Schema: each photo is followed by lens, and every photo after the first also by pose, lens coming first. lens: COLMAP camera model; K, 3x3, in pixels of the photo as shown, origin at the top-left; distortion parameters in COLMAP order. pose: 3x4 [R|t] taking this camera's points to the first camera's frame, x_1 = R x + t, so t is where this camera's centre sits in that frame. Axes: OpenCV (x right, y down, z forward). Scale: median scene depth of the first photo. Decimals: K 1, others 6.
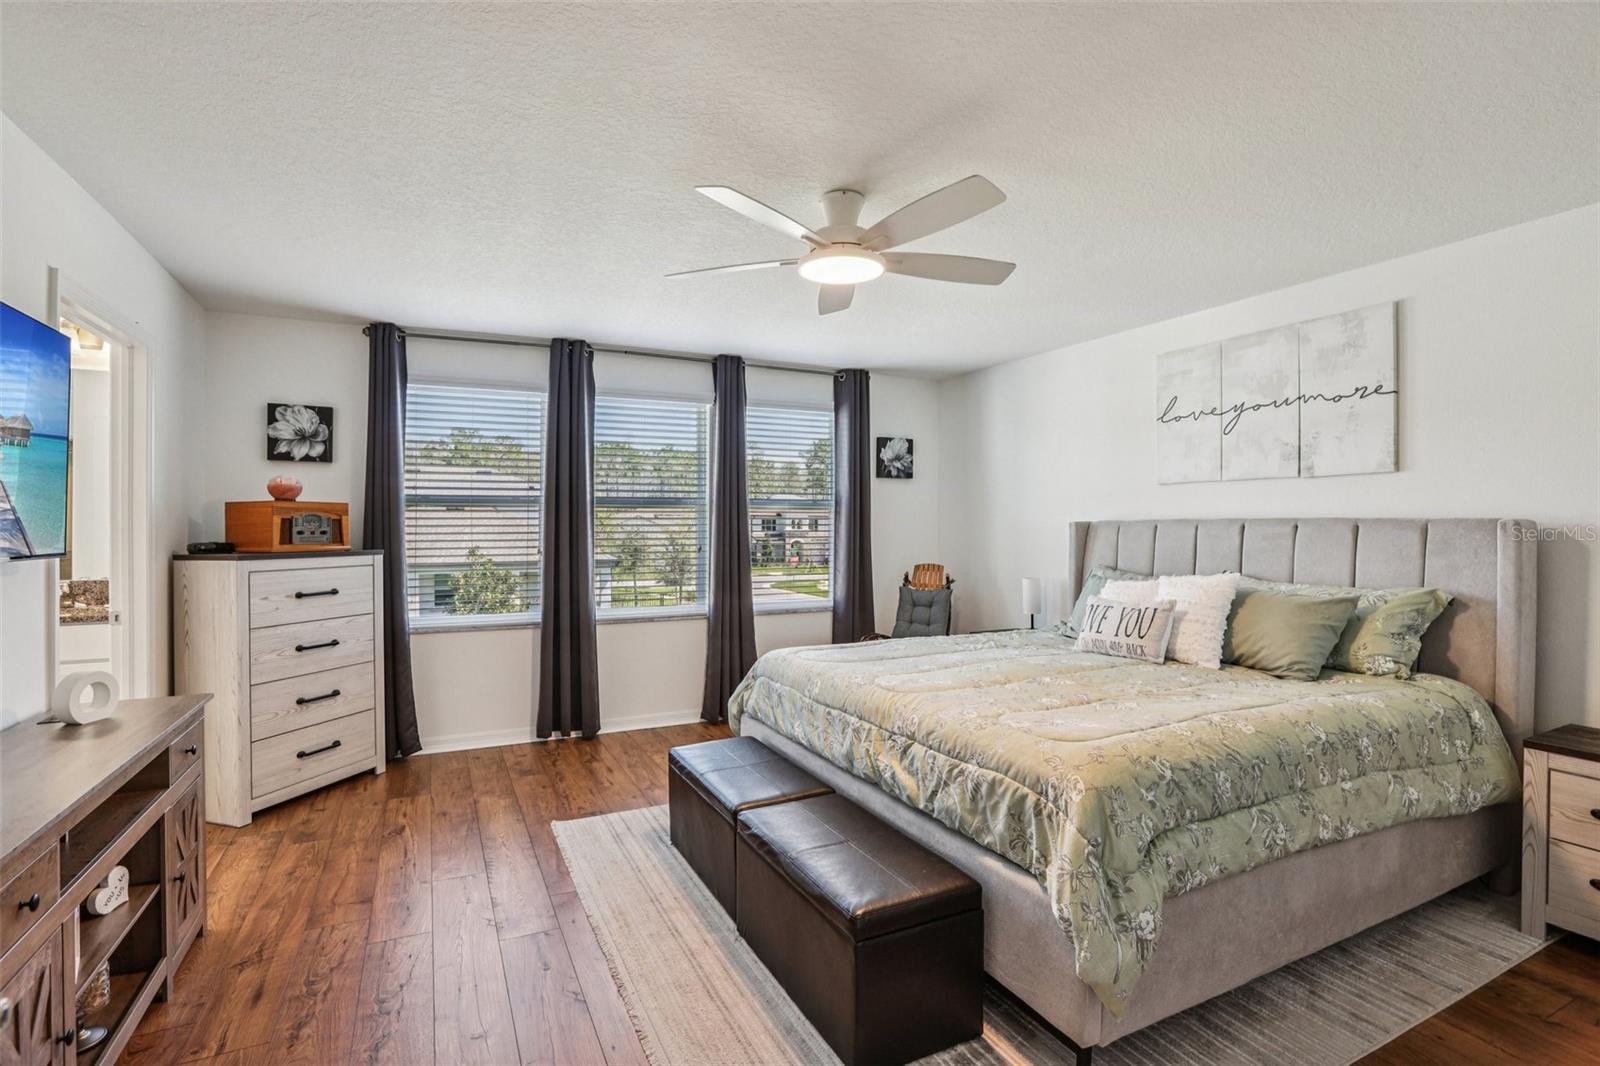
lens RADIAL K [[762.5, 0, 795.4], [0, 762.5, 527.1], [0, 0, 1]] dist [-0.045729, 0.015867]
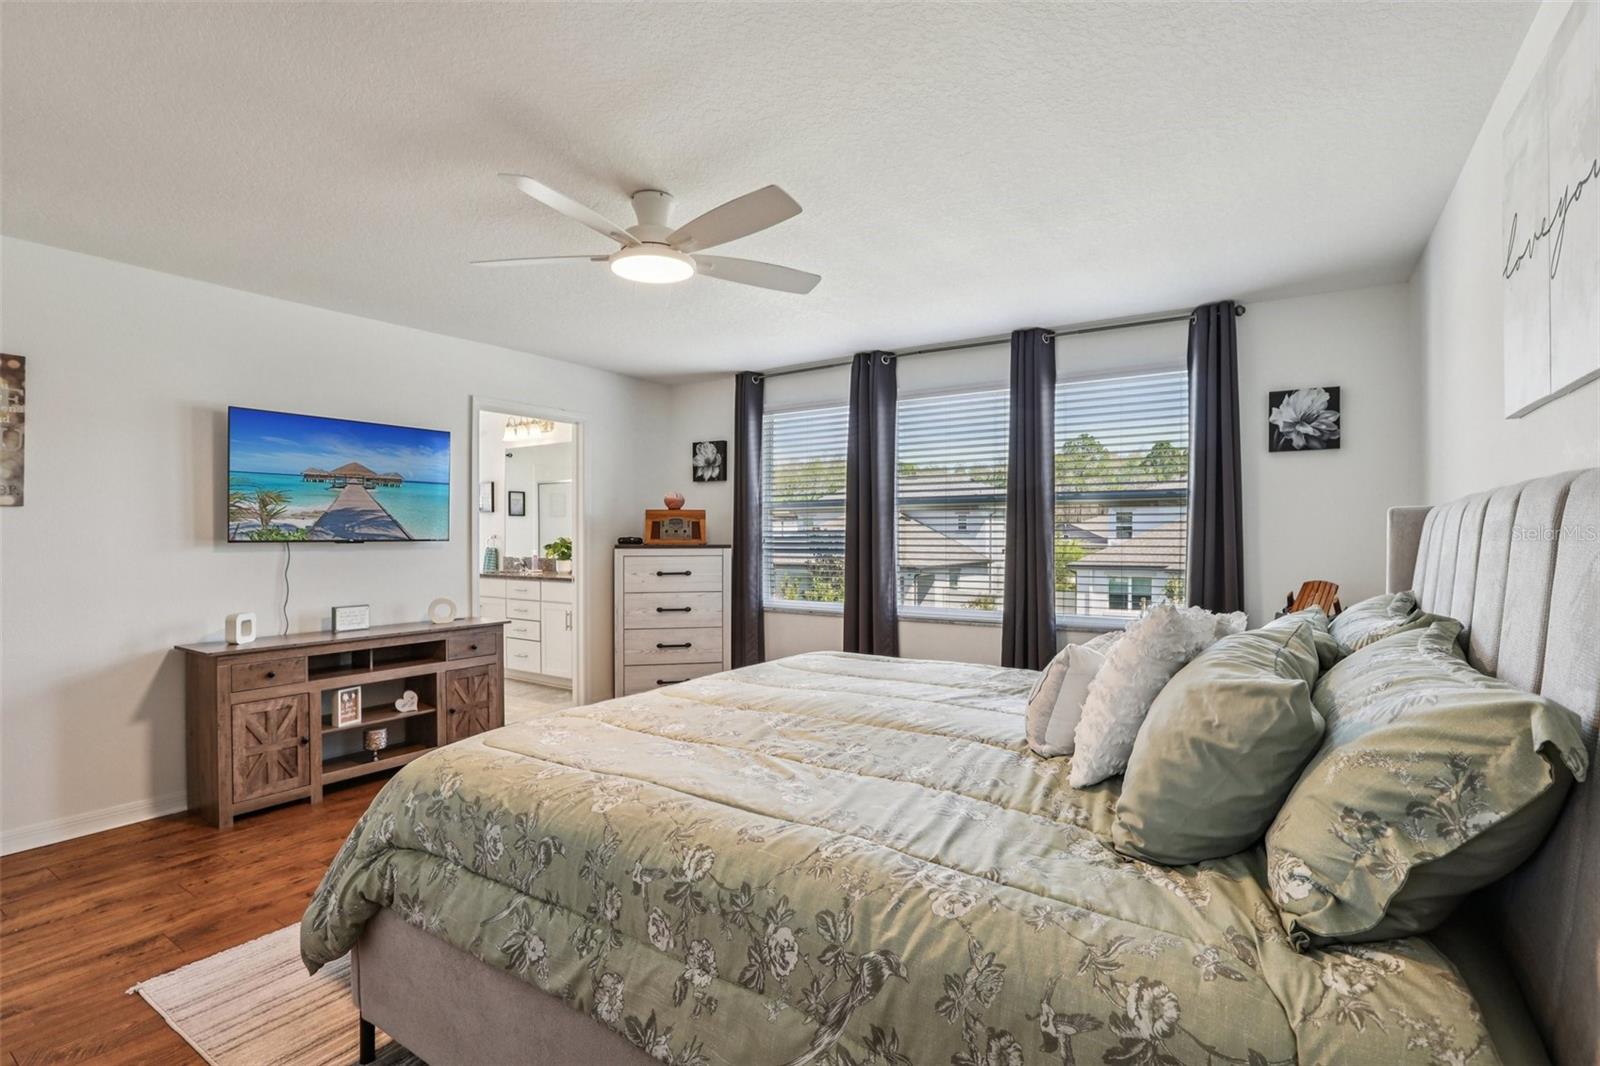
lens RADIAL K [[762.5, 0, 793.7], [0, 762.5, 540.8], [0, 0, 1]] dist [-0.045729, 0.015867]
pose [[0.500715, 0.007557, -0.865579, 0.671928], [-0.001089, 0.999967, 0.008100, 0.012762], [0.865612, -0.003113, 0.500706, 0.423926]]
